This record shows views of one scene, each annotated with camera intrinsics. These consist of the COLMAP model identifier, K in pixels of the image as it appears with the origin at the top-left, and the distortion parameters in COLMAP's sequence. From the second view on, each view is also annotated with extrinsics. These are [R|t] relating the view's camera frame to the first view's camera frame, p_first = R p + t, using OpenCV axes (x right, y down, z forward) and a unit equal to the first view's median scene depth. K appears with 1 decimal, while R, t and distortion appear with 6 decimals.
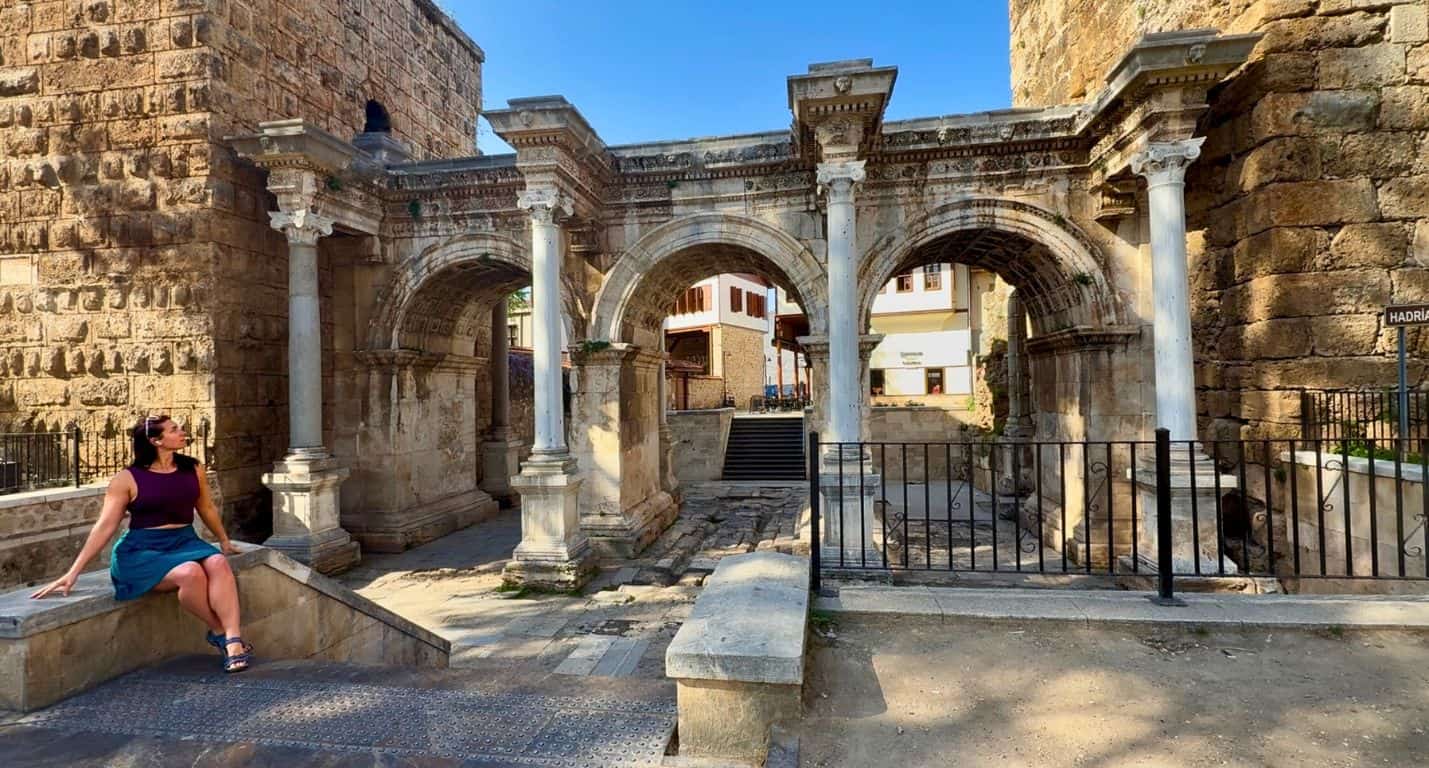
lens RADIAL K [[667.5, 0, 713.9], [0, 667.5, 382.2], [0, 0, 1]] dist [0.000043, 0.000000]
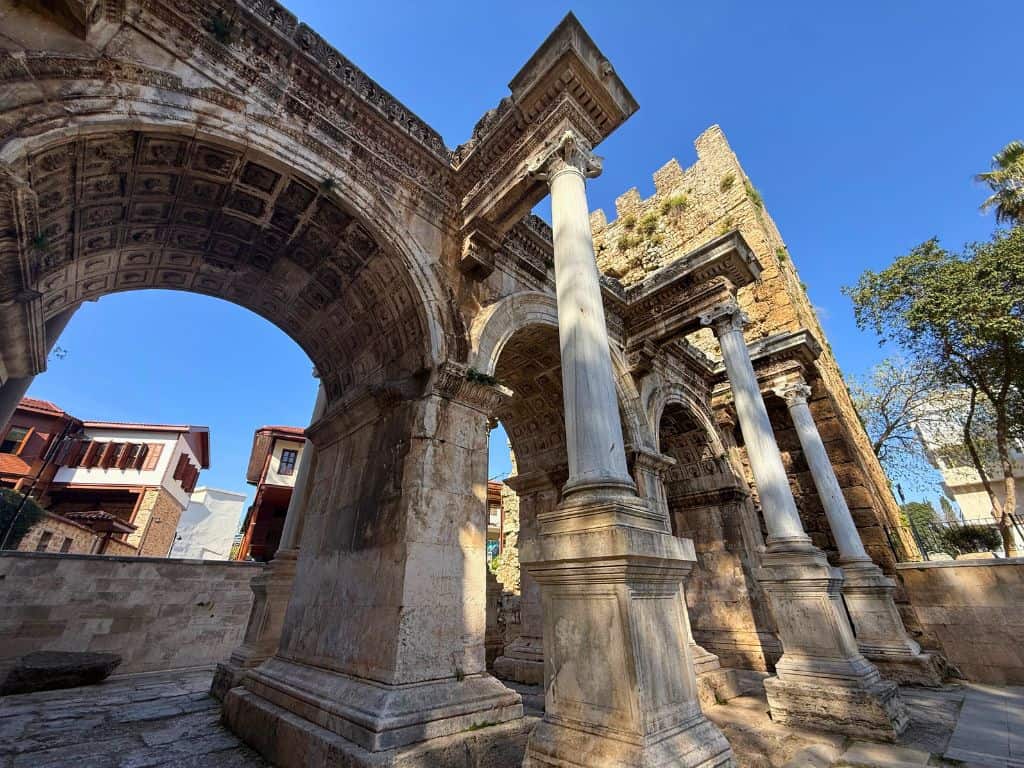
lens RADIAL K [[409.3, 0, 511.5], [0, 409.3, 382.2], [0, 0, 1]] dist [0.000369, 0.000013]
pose [[0.602507, 0.389123, 0.696828, -0.149398], [-0.015799, 0.878737, -0.477044, 0.050006], [-0.797958, 0.276413, 0.535593, 0.244110]]
